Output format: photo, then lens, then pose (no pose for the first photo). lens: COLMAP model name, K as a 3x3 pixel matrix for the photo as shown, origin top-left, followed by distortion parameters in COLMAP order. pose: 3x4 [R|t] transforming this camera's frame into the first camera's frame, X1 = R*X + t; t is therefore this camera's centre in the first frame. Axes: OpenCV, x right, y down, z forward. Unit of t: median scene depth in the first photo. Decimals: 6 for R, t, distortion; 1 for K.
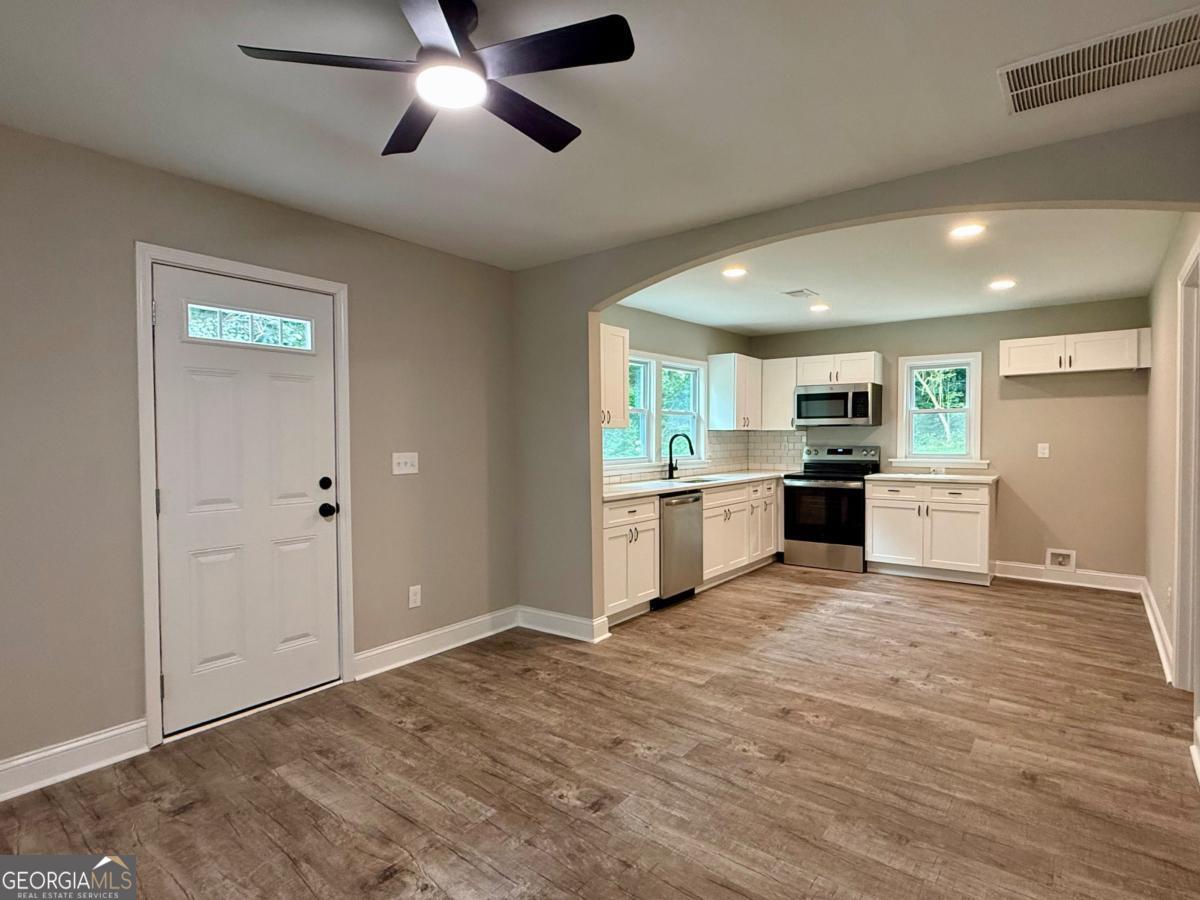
lens RADIAL K [[627.9, 0, 600.5], [0, 627.9, 453.0], [0, 0, 1]] dist [0.001176, 0.000903]
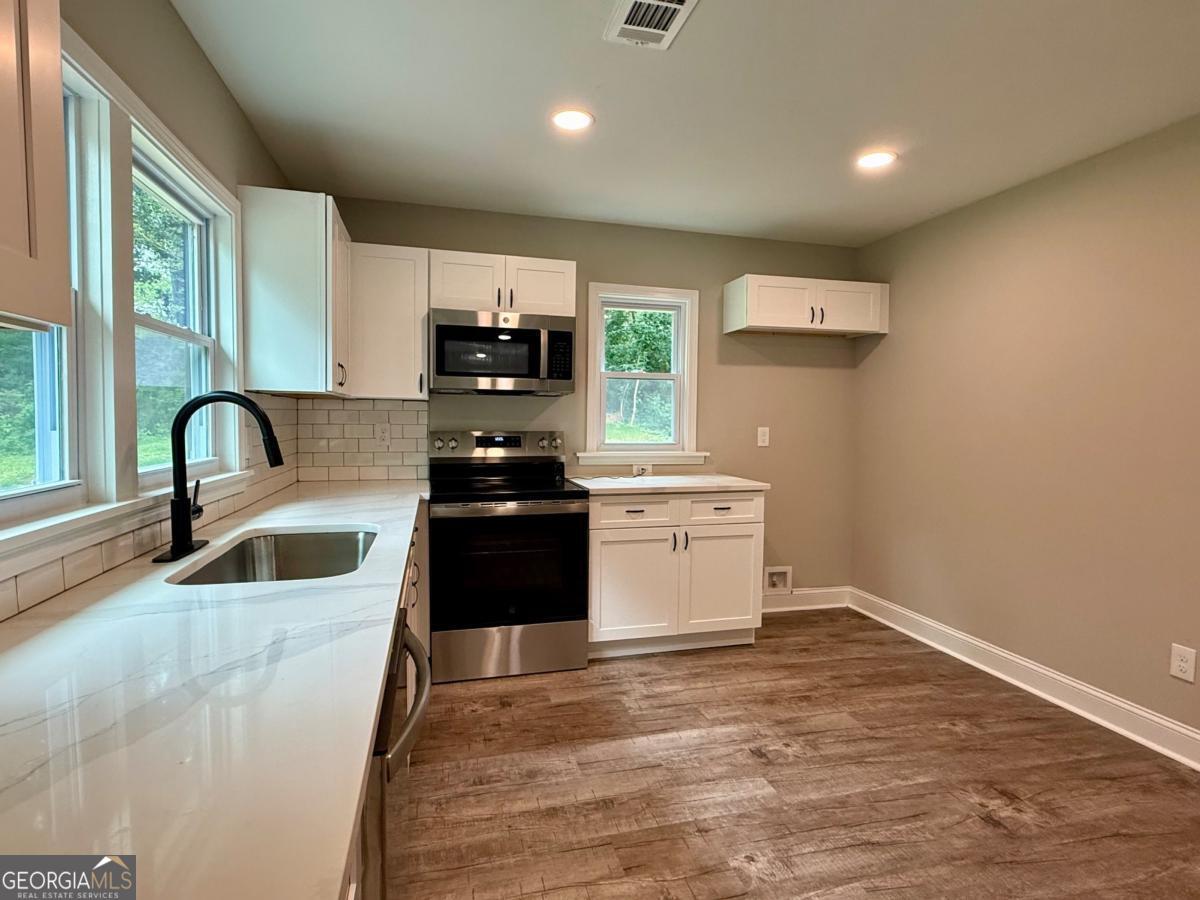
lens RADIAL K [[627.9, 0, 600.5], [0, 627.9, 453.0], [0, 0, 1]] dist [0.001176, 0.000903]
pose [[0.605482, -0.033355, 0.795160, 0.002300], [0.008591, 0.999337, 0.035378, -0.013888], [-0.795813, -0.014590, 0.605367, 0.771564]]
